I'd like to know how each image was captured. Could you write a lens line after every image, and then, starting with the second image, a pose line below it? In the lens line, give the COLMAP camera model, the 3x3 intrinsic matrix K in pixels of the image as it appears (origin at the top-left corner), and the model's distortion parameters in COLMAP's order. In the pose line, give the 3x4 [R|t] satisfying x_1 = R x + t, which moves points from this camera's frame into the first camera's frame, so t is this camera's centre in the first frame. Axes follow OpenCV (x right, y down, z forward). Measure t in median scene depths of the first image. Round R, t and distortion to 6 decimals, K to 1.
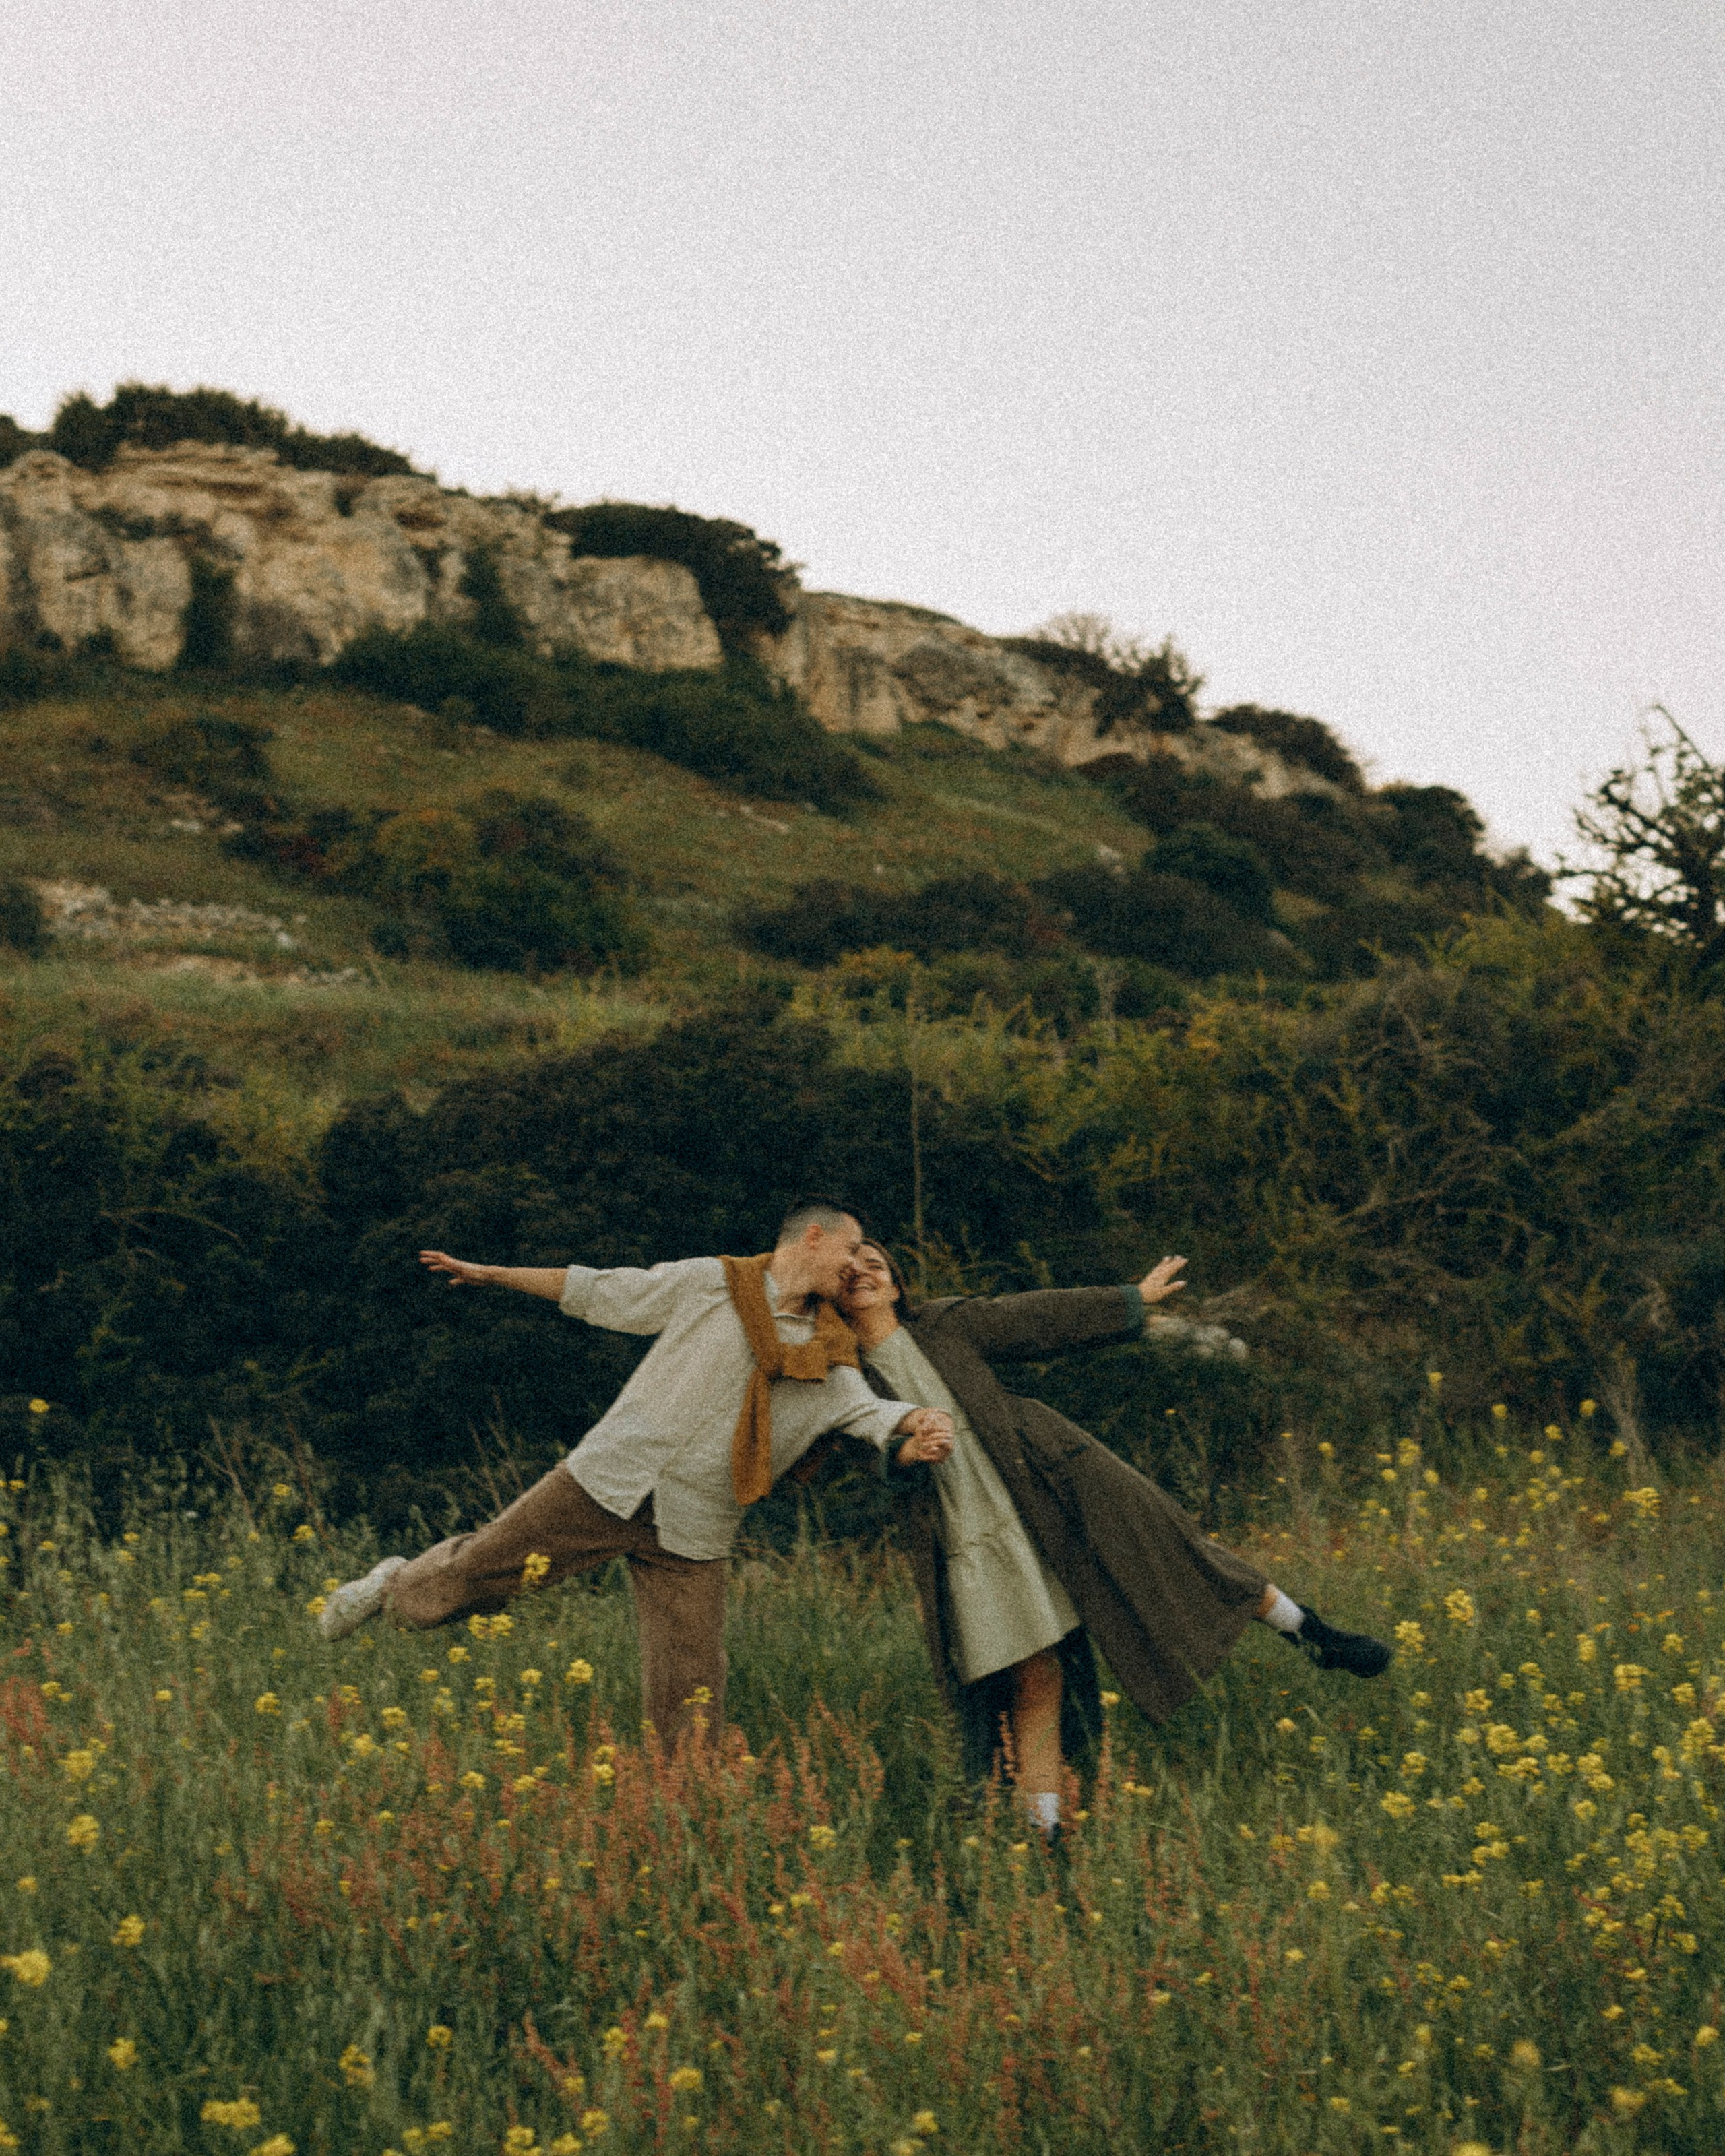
lens RADIAL K [[3573.3, 0, 867.2], [0, 3573.3, 1073.3], [0, 0, 1]] dist [0.045399, 0.000000]
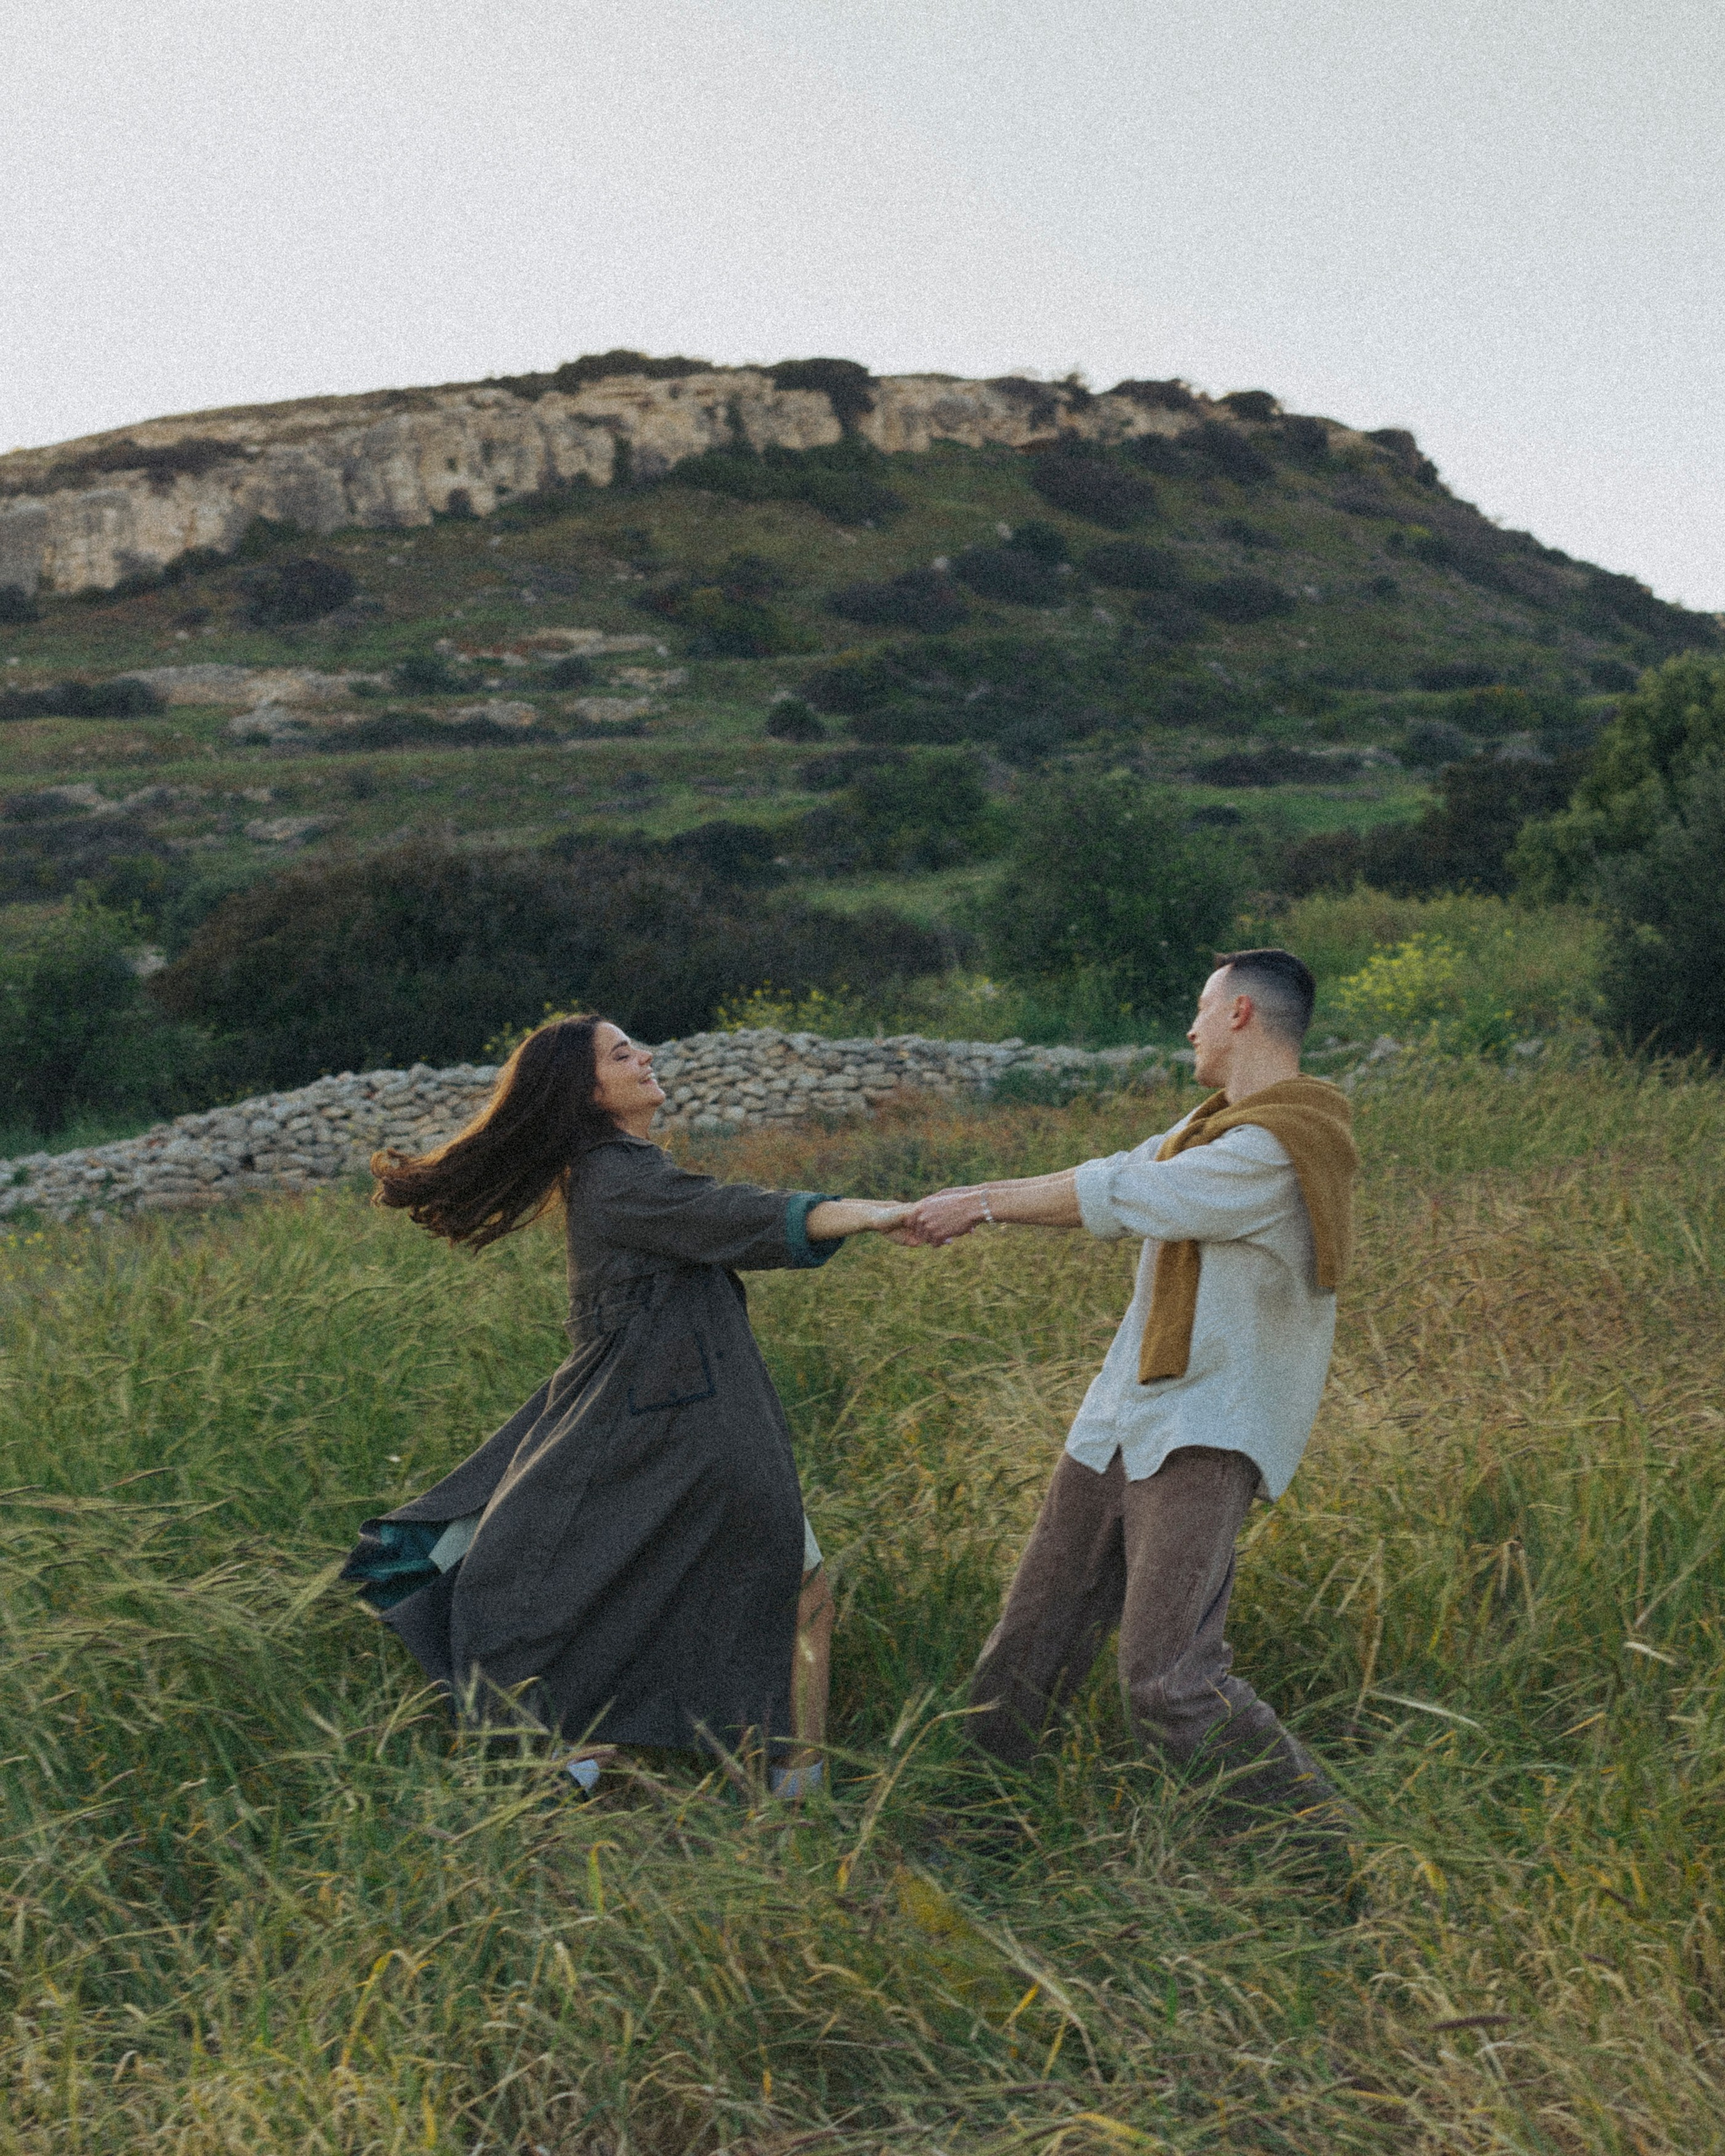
lens RADIAL K [[3594.0, 0, 868.5], [0, 3594.0, 1020.2], [0, 0, 1]] dist [0.041317, 0.000000]
pose [[0.992975, -0.024579, -0.115743, 0.247529], [0.049394, 0.974985, 0.216711, -0.262873], [0.107522, -0.220906, 0.969350, -1.388168]]
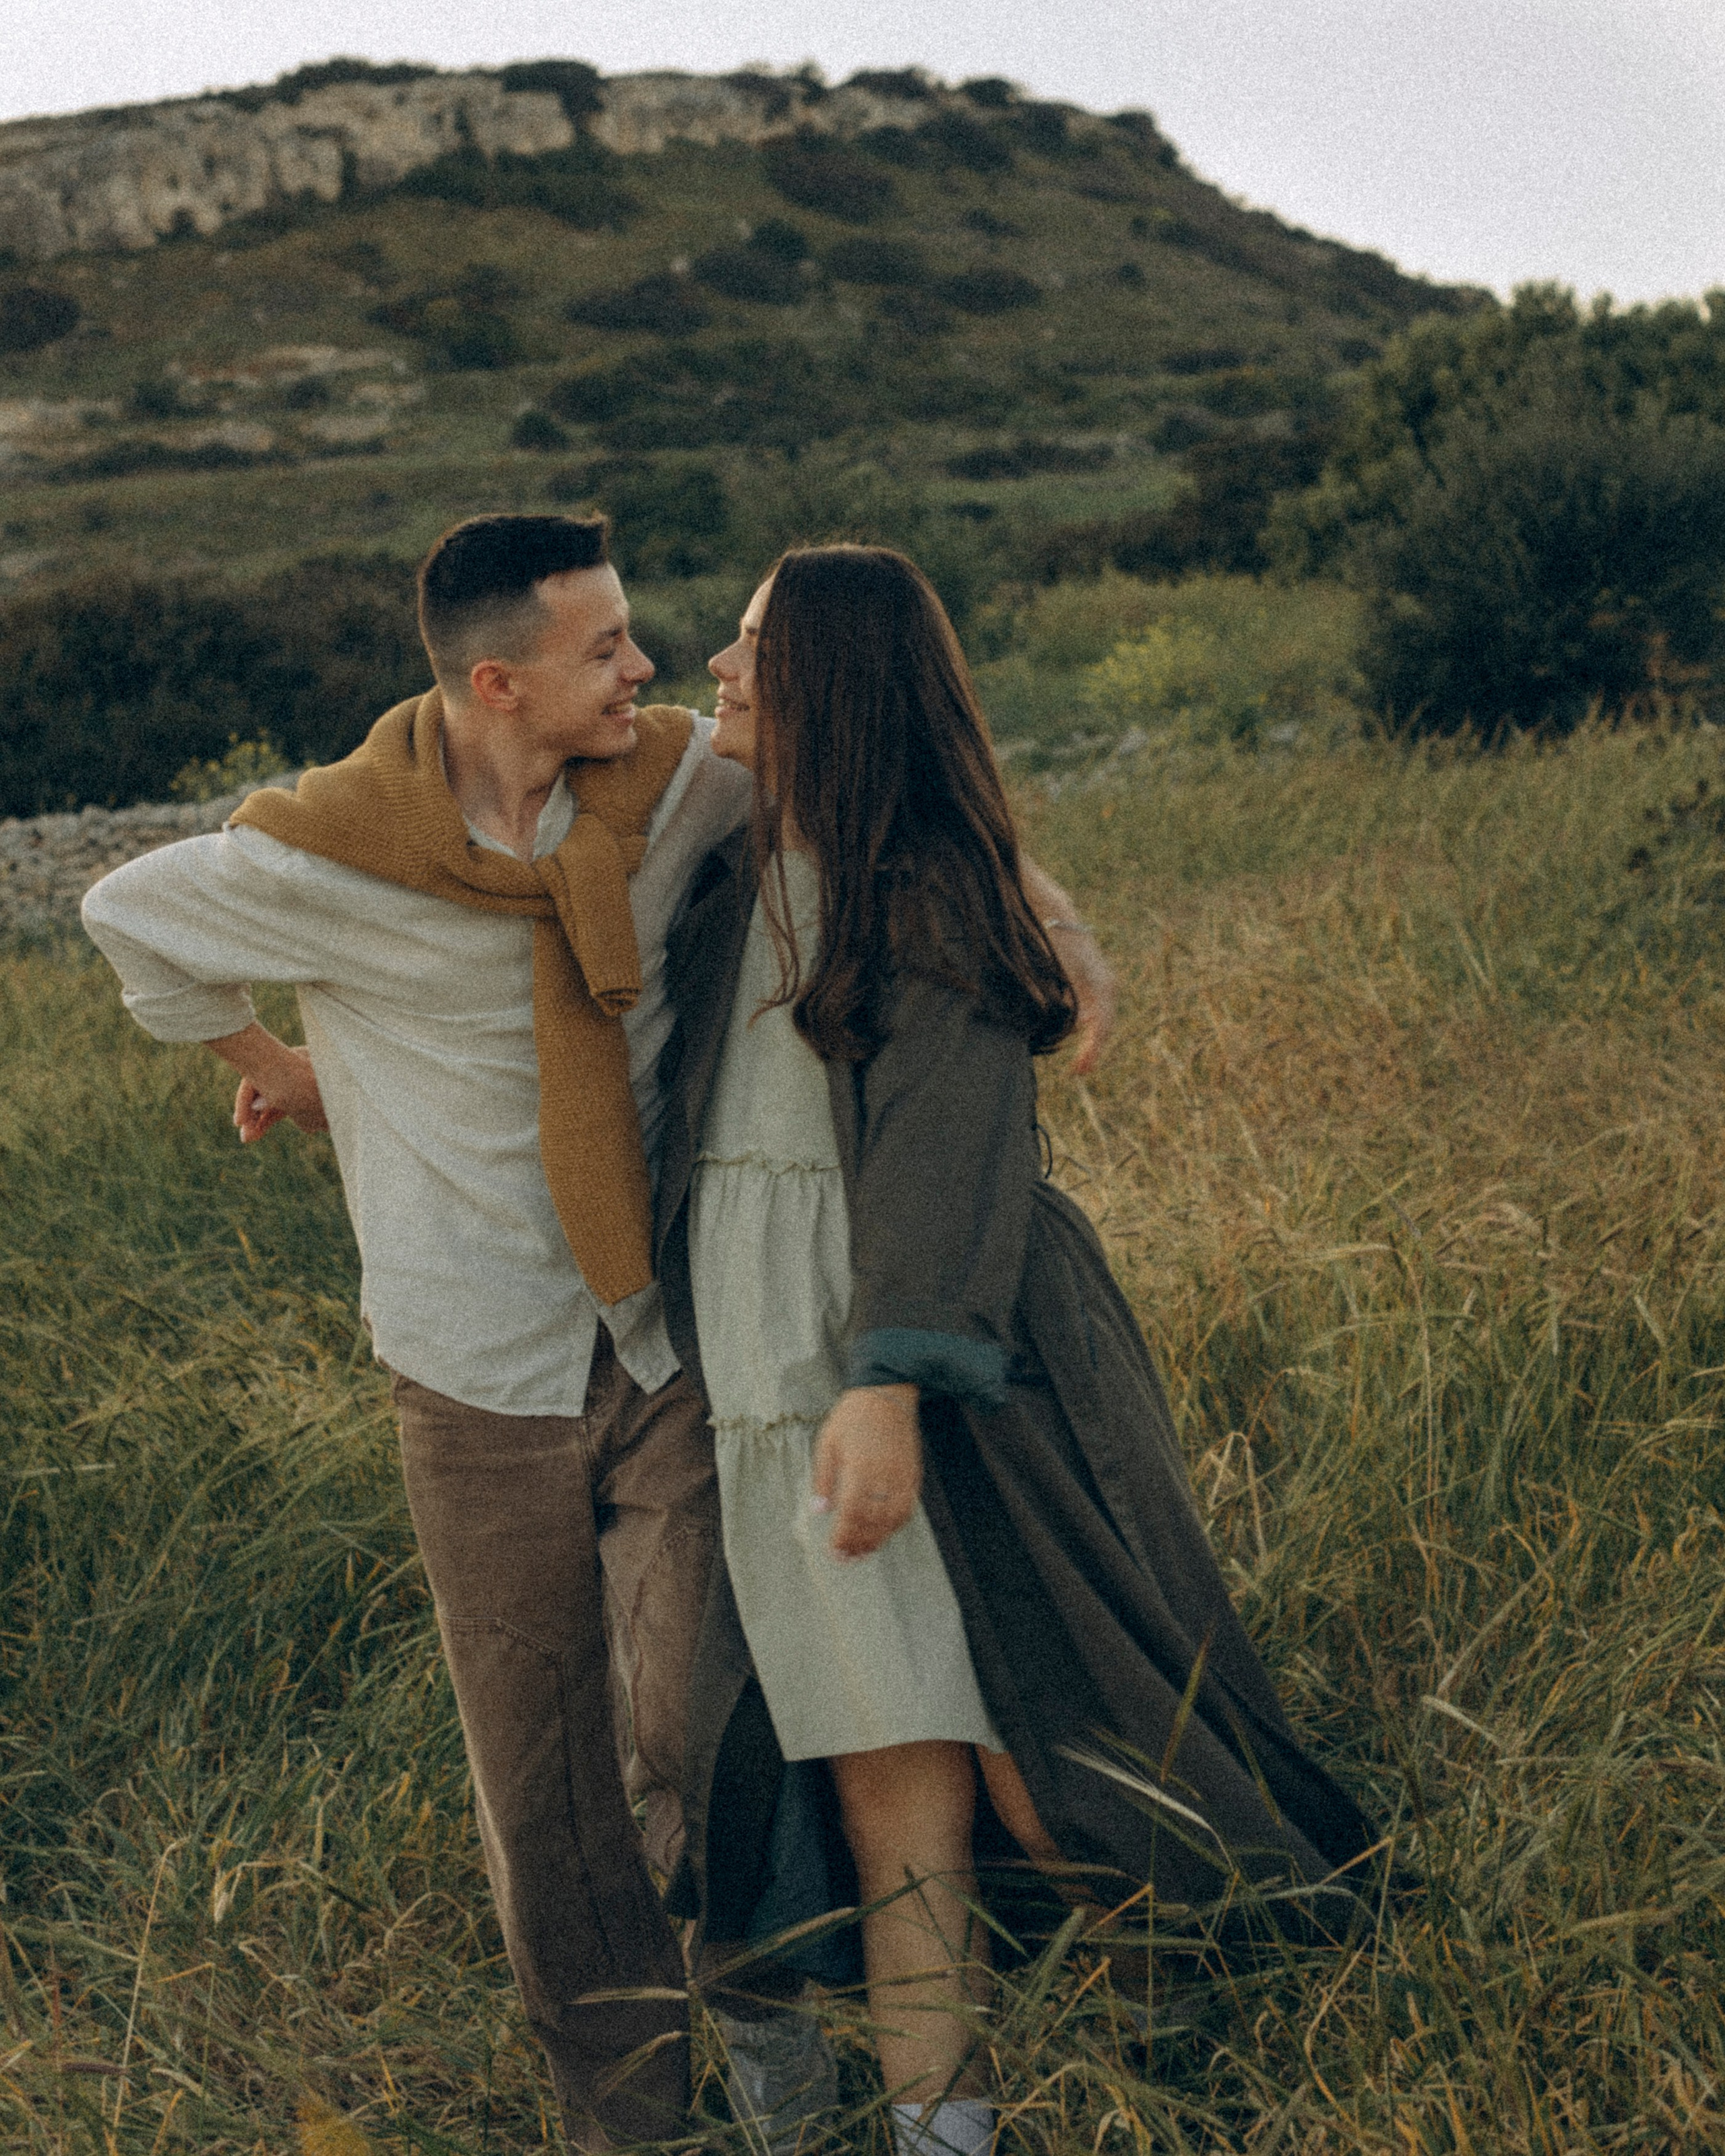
lens RADIAL K [[3594.0, 0, 838.5], [0, 3594.0, 902.5], [0, 0, 1]] dist [0.041317, 0.000000]
pose [[0.995659, -0.068157, -0.063389, 0.249320], [0.082729, 0.960109, 0.267108, -0.258658], [0.042655, -0.271192, 0.961580, -1.369521]]
